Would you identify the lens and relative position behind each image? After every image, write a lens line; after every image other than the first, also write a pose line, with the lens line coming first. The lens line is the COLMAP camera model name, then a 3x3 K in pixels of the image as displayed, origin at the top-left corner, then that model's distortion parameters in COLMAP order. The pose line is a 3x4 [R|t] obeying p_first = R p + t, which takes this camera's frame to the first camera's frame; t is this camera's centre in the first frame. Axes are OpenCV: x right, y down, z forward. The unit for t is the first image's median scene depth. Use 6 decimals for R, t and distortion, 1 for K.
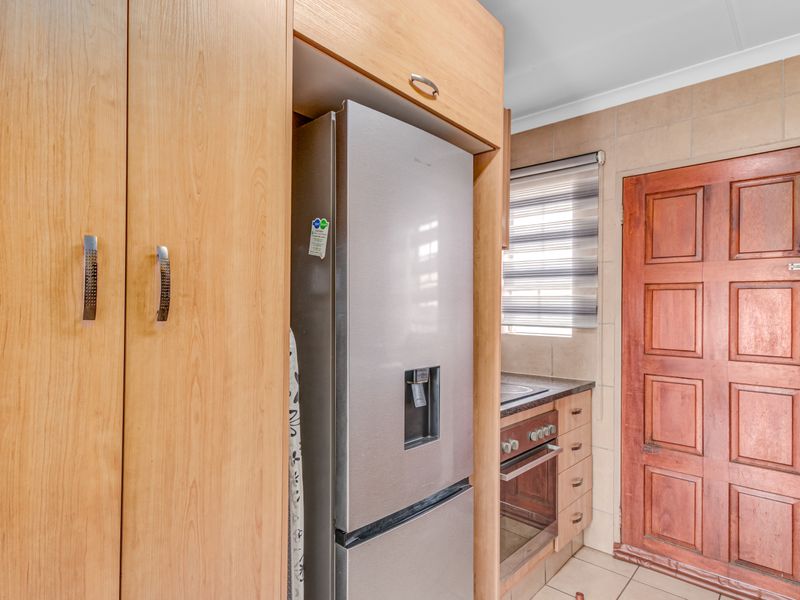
lens RADIAL K [[455.5, 0, 396.7], [0, 455.5, 302.4], [0, 0, 1]] dist [0.020989, -0.001739]
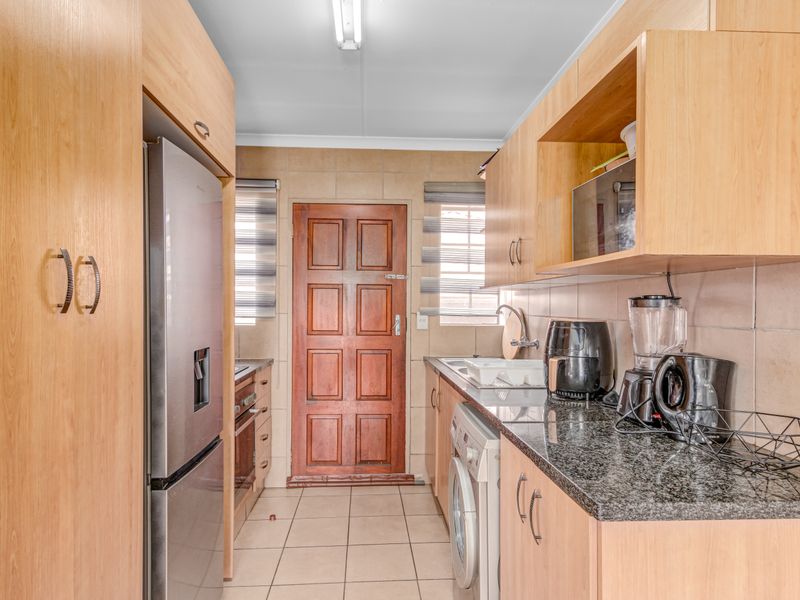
lens RADIAL K [[455.5, 0, 396.7], [0, 455.5, 302.4], [0, 0, 1]] dist [0.020989, -0.001739]
pose [[0.705715, -0.004262, 0.708483, -0.248441], [-0.006804, 0.999895, 0.012792, -0.004131], [-0.708463, -0.013848, 0.705612, -0.159368]]
